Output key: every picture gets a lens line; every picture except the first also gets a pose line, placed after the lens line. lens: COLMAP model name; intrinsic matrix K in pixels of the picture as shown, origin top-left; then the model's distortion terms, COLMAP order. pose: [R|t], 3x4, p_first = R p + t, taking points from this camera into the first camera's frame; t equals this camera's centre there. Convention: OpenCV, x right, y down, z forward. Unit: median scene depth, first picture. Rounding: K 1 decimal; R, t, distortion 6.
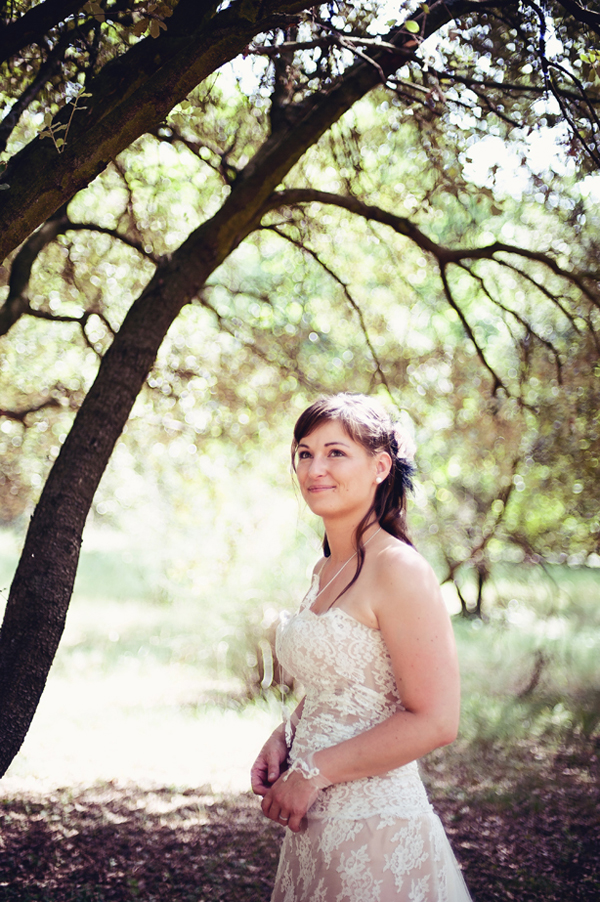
lens RADIAL K [[1333.0, 0, 300.1], [0, 1333.0, 451.0], [0, 0, 1]] dist [-0.086686, 0.000000]
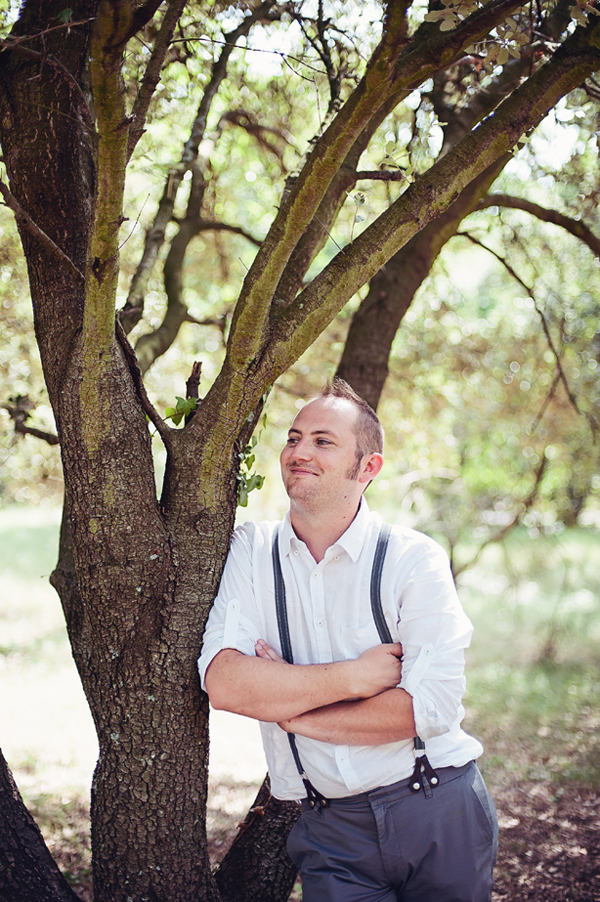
lens RADIAL K [[1333.0, 0, 298.7], [0, 1333.0, 445.0], [0, 0, 1]] dist [-0.086686, 0.000000]
pose [[0.996551, -0.024255, 0.079358, -0.222017], [0.022175, 0.999390, 0.026995, -0.038965], [-0.079964, -0.025142, 0.996481, 0.017911]]
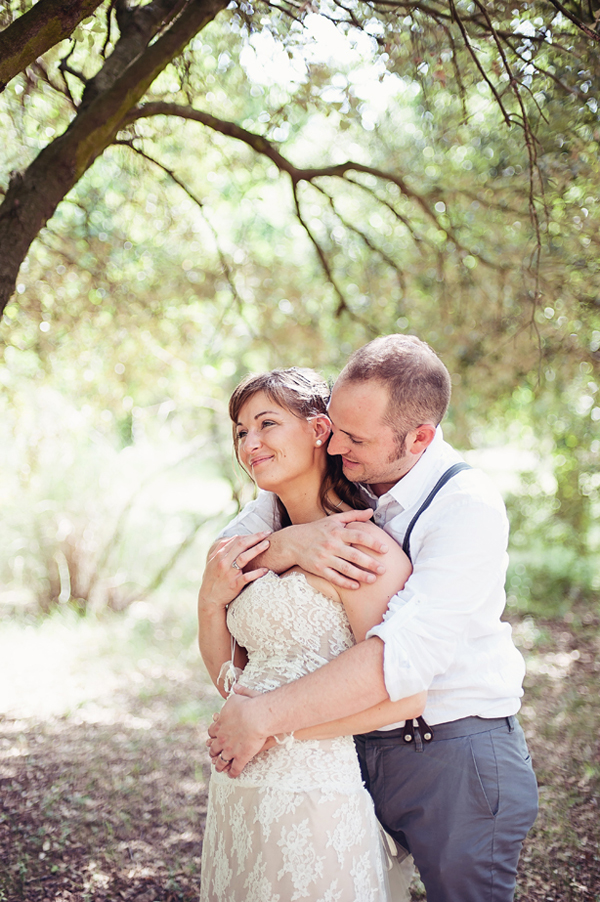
lens RADIAL K [[1333.0, 0, 305.9], [0, 1333.0, 455.8], [0, 0, 1]] dist [-0.086686, 0.000000]
pose [[0.981183, -0.012269, 0.192692, -0.077938], [-0.004460, 0.996273, 0.086145, -0.028917], [-0.193031, -0.085383, 0.977471, 0.045807]]
